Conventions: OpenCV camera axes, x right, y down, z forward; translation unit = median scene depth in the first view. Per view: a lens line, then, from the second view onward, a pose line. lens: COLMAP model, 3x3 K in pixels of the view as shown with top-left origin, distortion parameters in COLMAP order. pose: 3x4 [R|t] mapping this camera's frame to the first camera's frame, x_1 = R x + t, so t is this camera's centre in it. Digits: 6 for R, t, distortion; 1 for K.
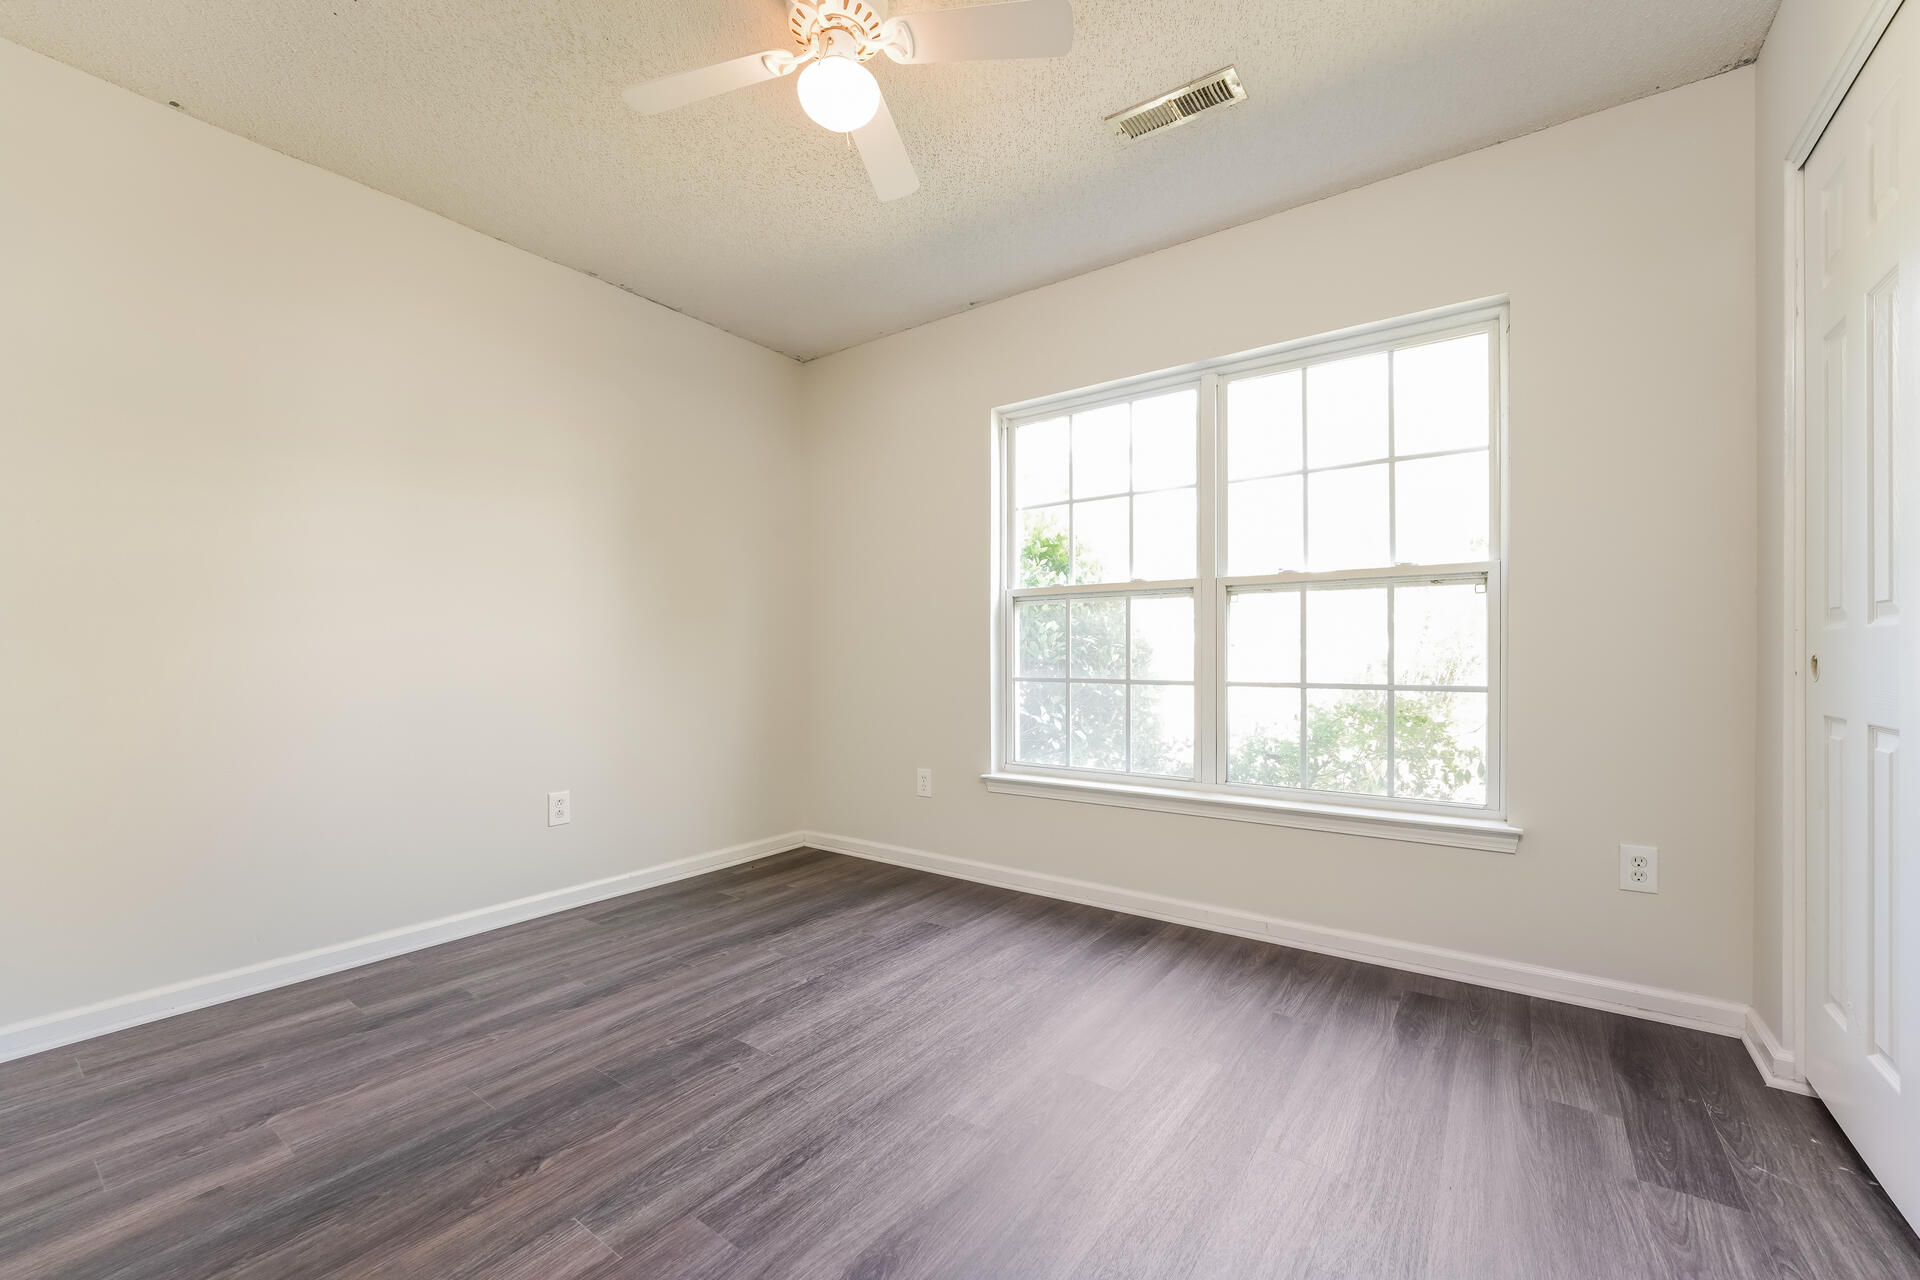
lens RADIAL K [[769.4, 0, 975.1], [0, 769.4, 637.2], [0, 0, 1]] dist [-0.001996, -0.000003]
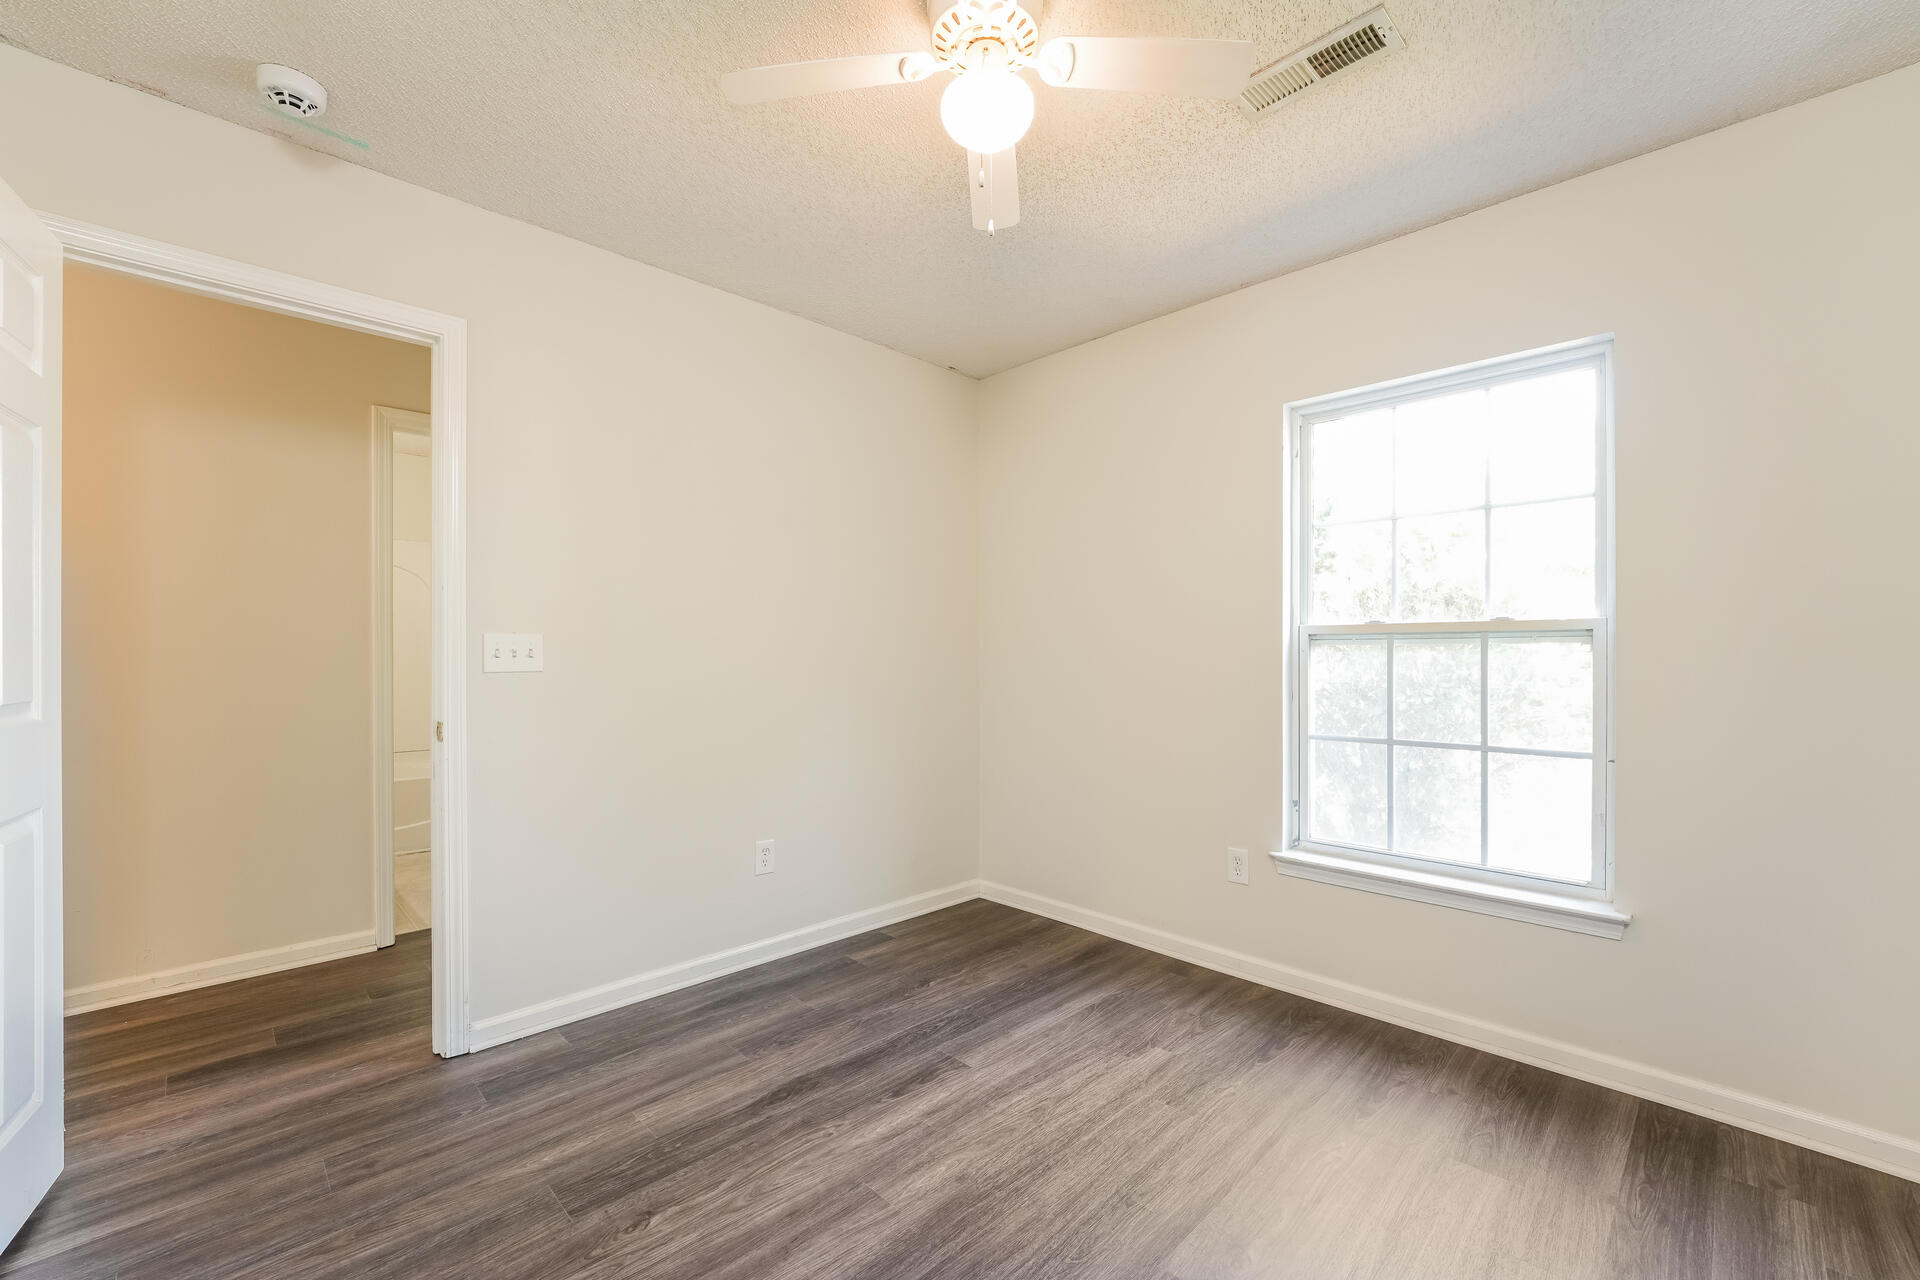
lens RADIAL K [[769.4, 0, 944.1], [0, 769.4, 648.7], [0, 0, 1]] dist [-0.001996, -0.000003]
pose [[0.992909, 0.044765, -0.110127, -0.136126], [-0.048005, 0.998484, -0.026948, 0.002652], [0.108754, 0.032043, 0.993552, 0.086939]]
